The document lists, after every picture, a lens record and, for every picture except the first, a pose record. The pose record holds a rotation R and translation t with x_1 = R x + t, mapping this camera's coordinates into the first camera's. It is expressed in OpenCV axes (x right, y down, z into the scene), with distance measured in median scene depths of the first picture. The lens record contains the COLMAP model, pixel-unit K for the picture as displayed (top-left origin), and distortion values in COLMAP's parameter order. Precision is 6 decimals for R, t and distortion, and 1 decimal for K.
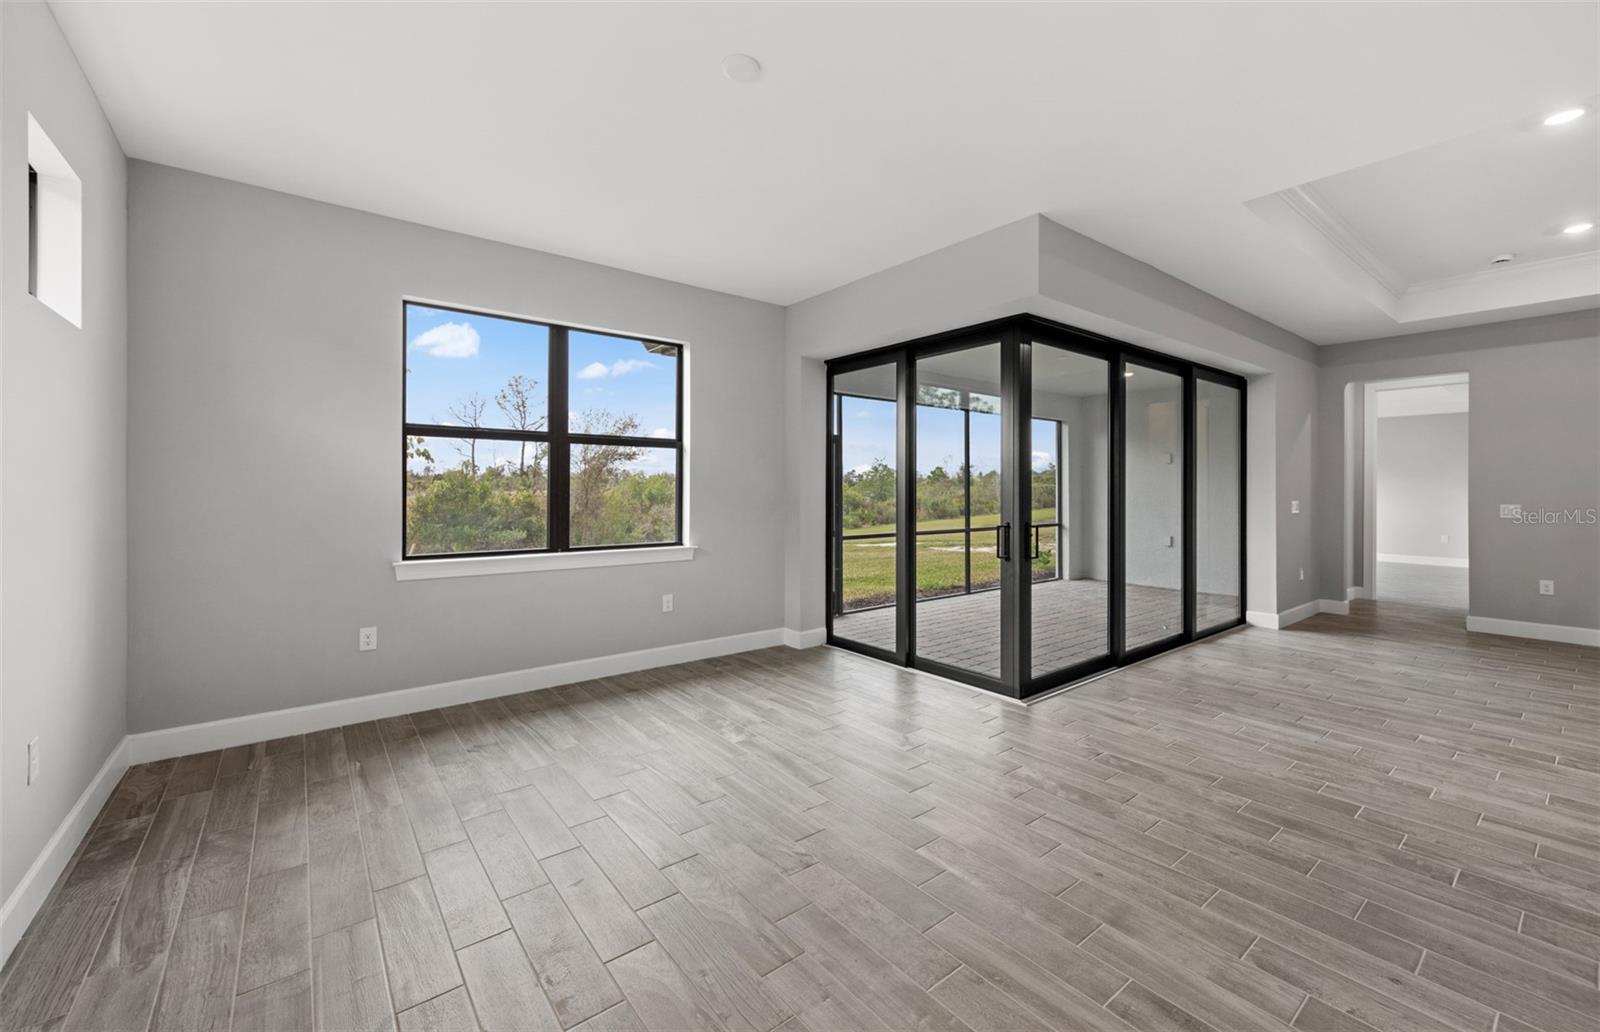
lens RADIAL K [[635.8, 0, 799.9], [0, 635.8, 487.6], [0, 0, 1]] dist [0.003433, 0.000394]
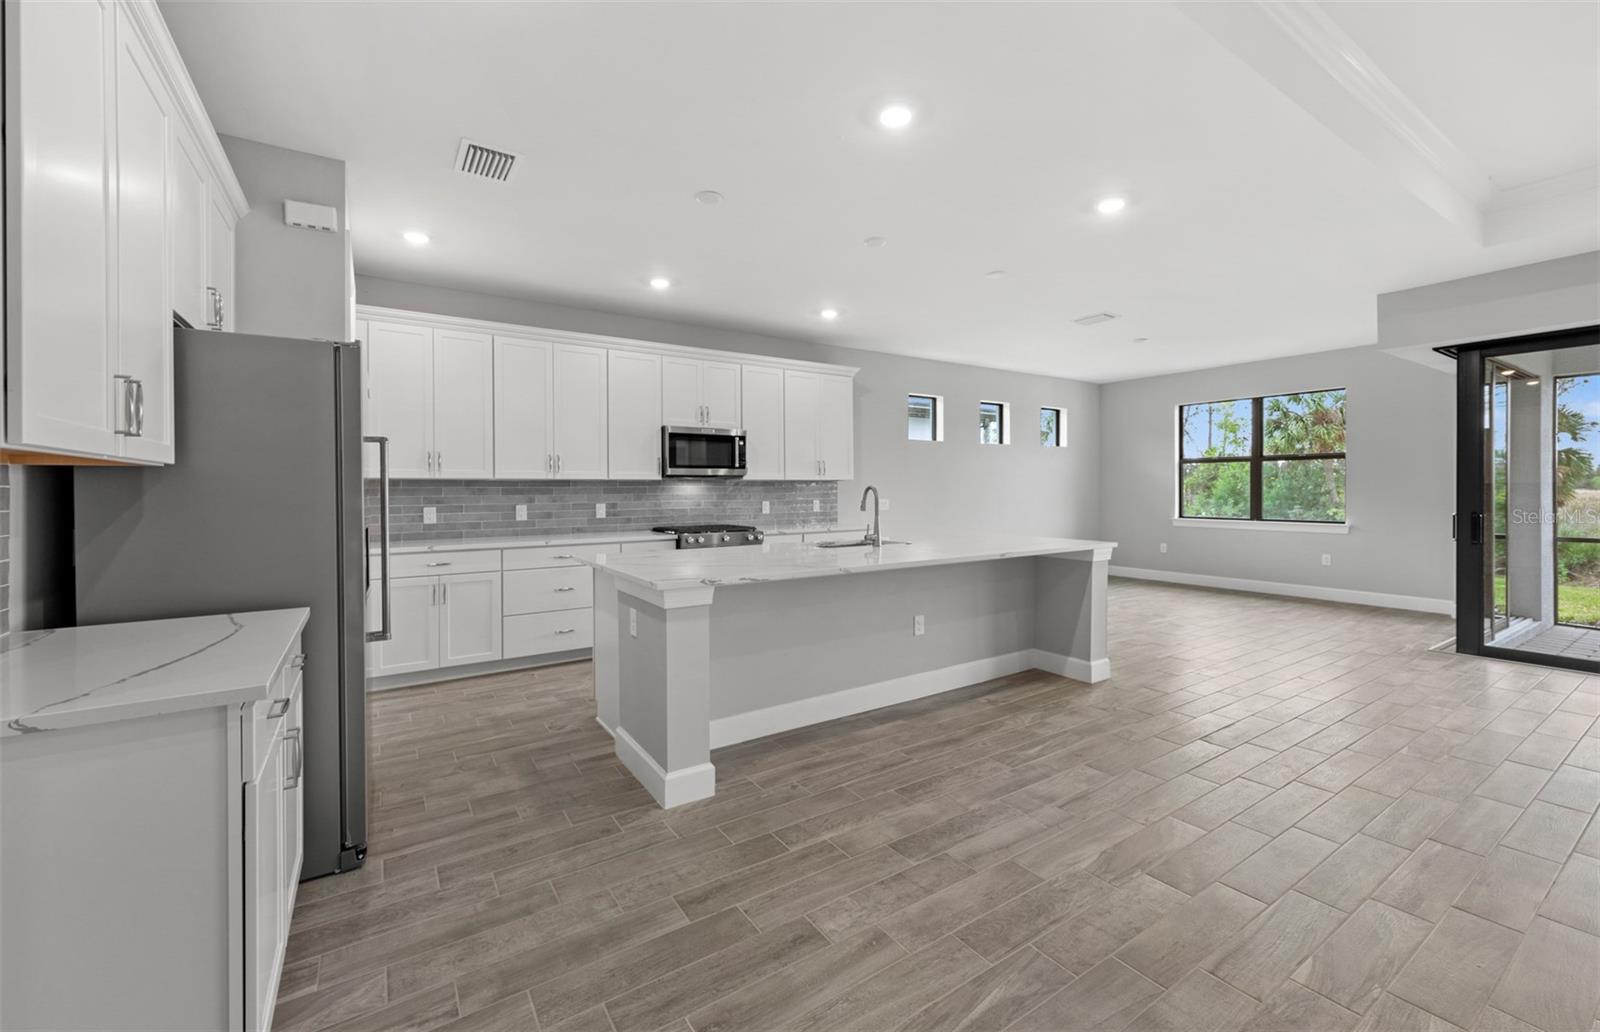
lens RADIAL K [[643.6, 0, 817.7], [0, 643.6, 504.1], [0, 0, 1]] dist [0.002194, 0.000270]
pose [[-0.065159, 0.021413, -0.997645, 1.142712], [0.006553, 0.999757, 0.021031, 0.003774], [0.997853, -0.005168, -0.065283, -0.105060]]
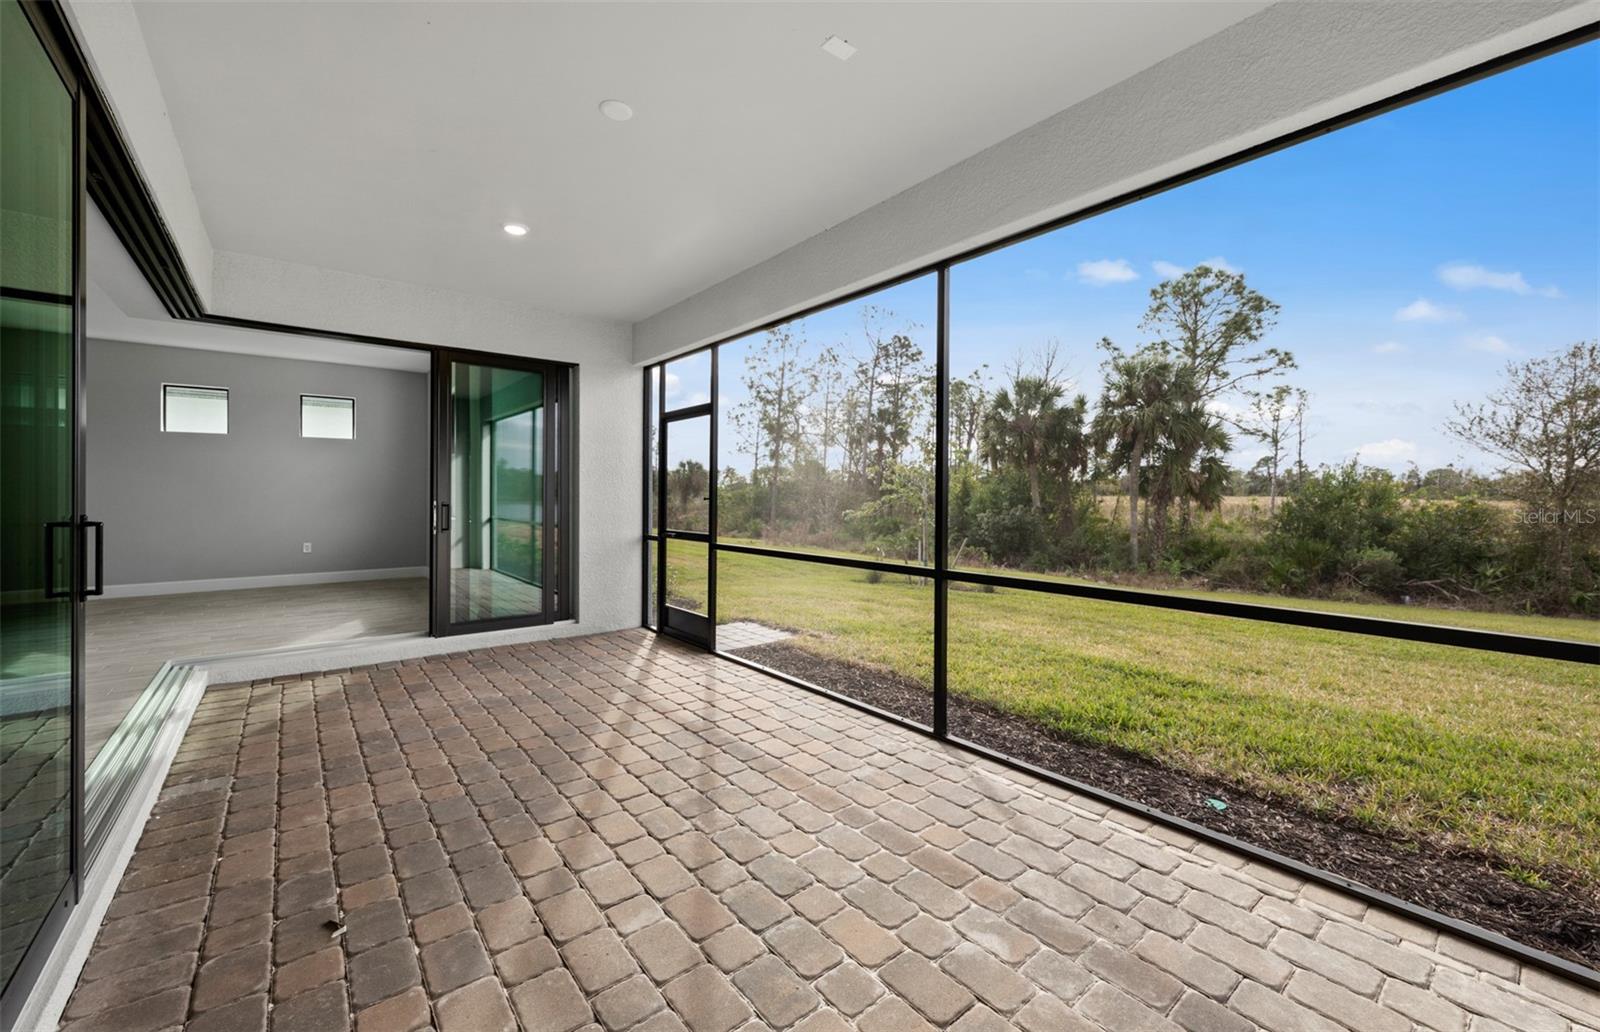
lens RADIAL K [[635.8, 0, 799.9], [0, 635.8, 487.6], [0, 0, 1]] dist [0.003433, 0.000394]
pose [[0.011935, -0.012570, -0.999850, 0.985782], [0.000468, 0.999921, -0.012565, 0.028073], [0.999929, -0.000318, 0.011939, 1.370476]]
